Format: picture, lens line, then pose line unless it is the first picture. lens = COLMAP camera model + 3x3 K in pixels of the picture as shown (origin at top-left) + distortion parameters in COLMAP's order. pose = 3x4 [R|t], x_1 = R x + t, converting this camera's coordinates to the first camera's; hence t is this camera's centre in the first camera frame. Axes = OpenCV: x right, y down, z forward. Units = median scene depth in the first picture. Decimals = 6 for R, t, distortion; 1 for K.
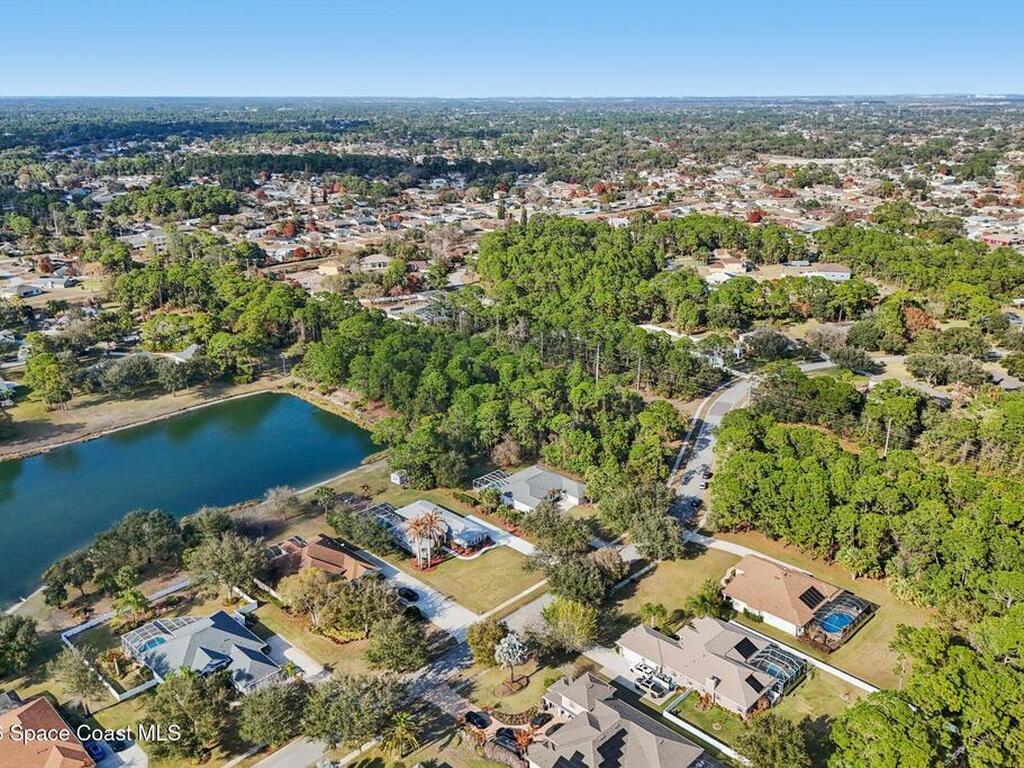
lens RADIAL K [[866.4, 0, 493.4], [0, 866.4, 381.8], [0, 0, 1]] dist [0.065570, -0.003356]
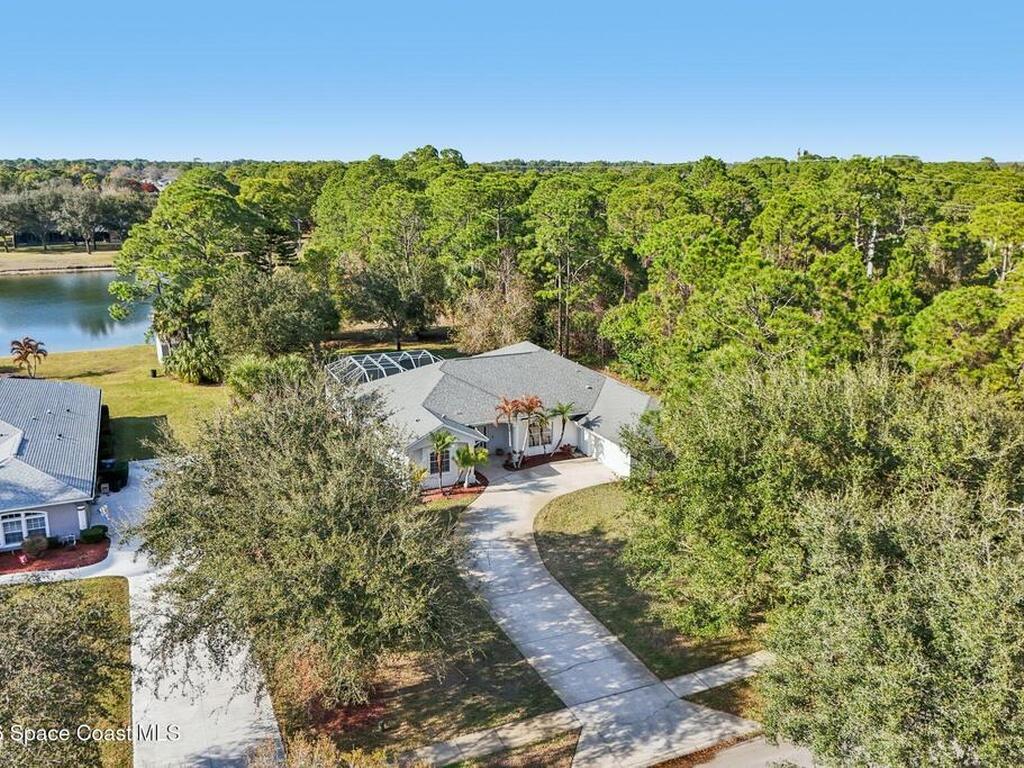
lens RADIAL K [[855.6, 0, 512.0], [0, 855.6, 384.0], [0, 0, 1]] dist [0.071005, -0.094910]
pose [[0.932527, 0.099876, -0.347014, 0.137616], [-0.124966, 0.990868, -0.050634, 0.125520], [0.338788, 0.090582, 0.936492, 0.736911]]
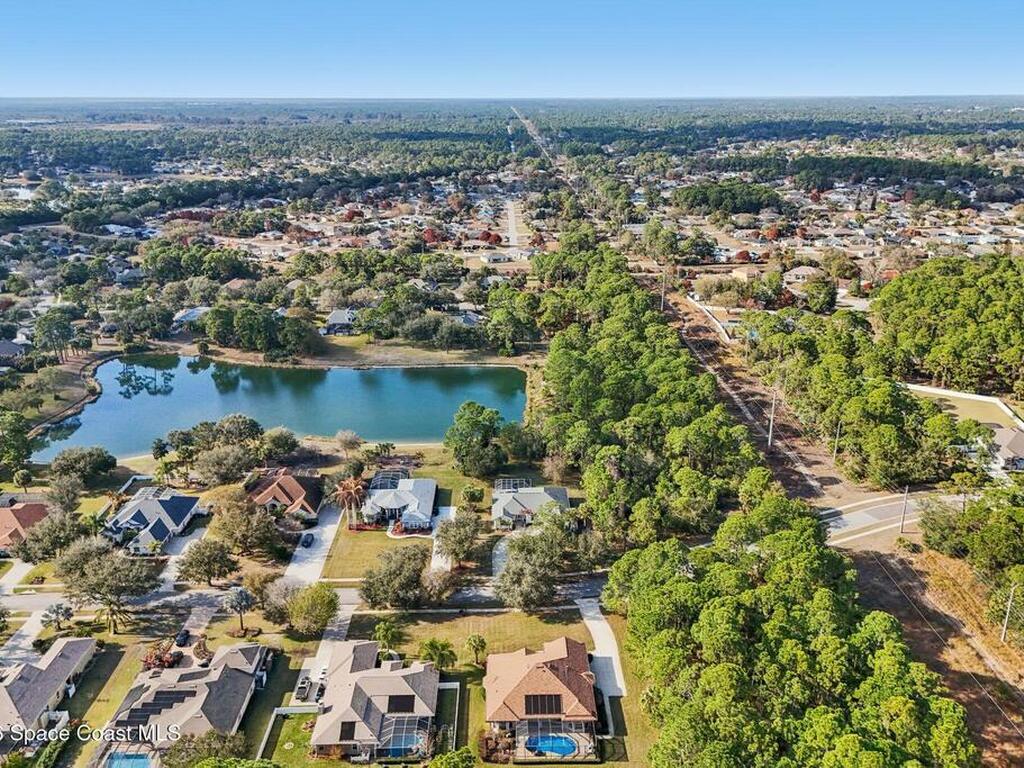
lens RADIAL K [[855.7, 0, 512.0], [0, 855.7, 384.0], [0, 0, 1]] dist [0.130640, -0.225877]
pose [[0.717835, 0.225534, -0.658670, 0.610750], [-0.222403, 0.970790, 0.090025, -0.086321], [0.659734, 0.081867, 0.747027, 0.257973]]
